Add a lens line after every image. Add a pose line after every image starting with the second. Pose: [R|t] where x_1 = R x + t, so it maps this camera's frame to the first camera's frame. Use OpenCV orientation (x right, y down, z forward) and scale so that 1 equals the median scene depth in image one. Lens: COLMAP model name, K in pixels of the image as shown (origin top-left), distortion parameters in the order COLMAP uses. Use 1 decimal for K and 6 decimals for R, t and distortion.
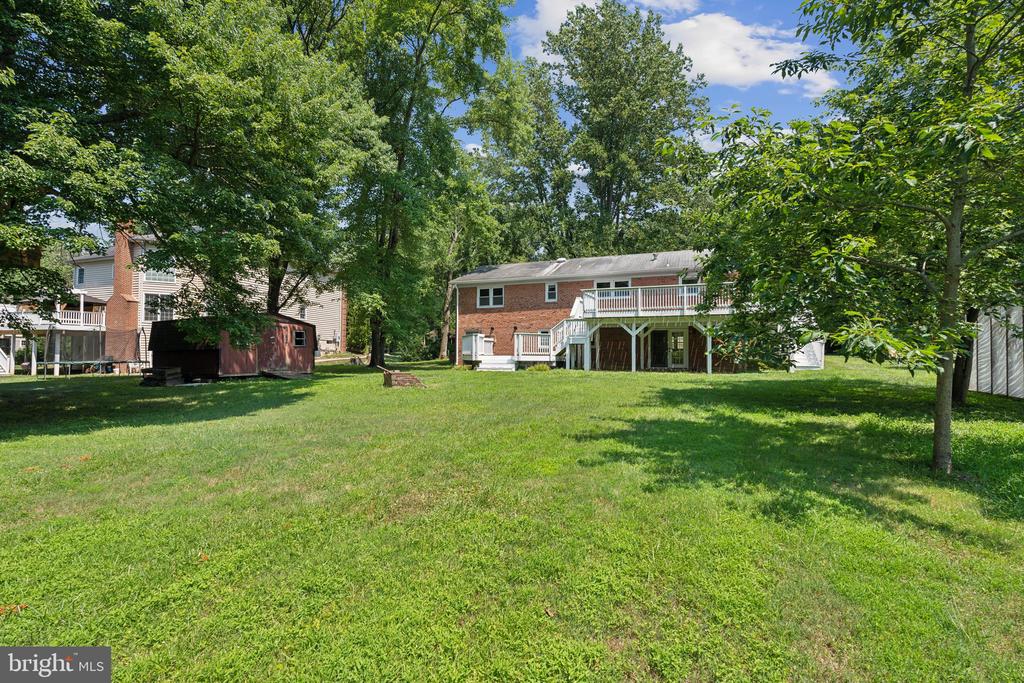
lens RADIAL K [[473.4, 0, 510.8], [0, 473.4, 344.4], [0, 0, 1]] dist [0.000594, 0.000153]
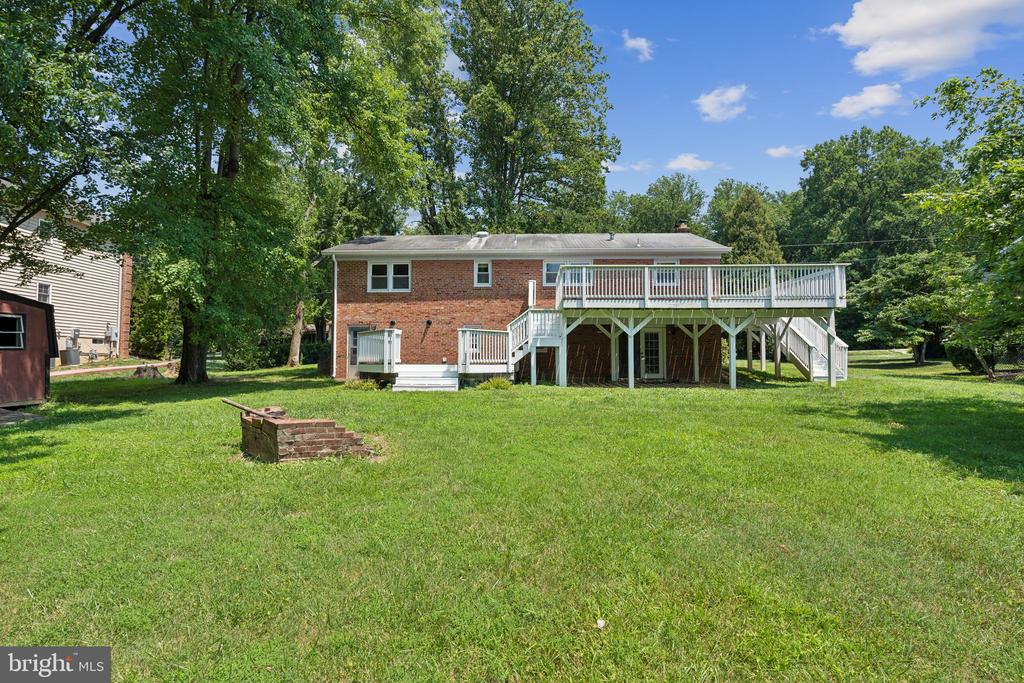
lens RADIAL K [[473.4, 0, 514.0], [0, 473.4, 341.8], [0, 0, 1]] dist [0.000594, 0.000153]
pose [[0.940684, 0.012146, 0.339068, -0.119163], [-0.007764, 0.999868, -0.014277, 0.001629], [-0.339196, 0.010797, 0.940654, 0.349201]]
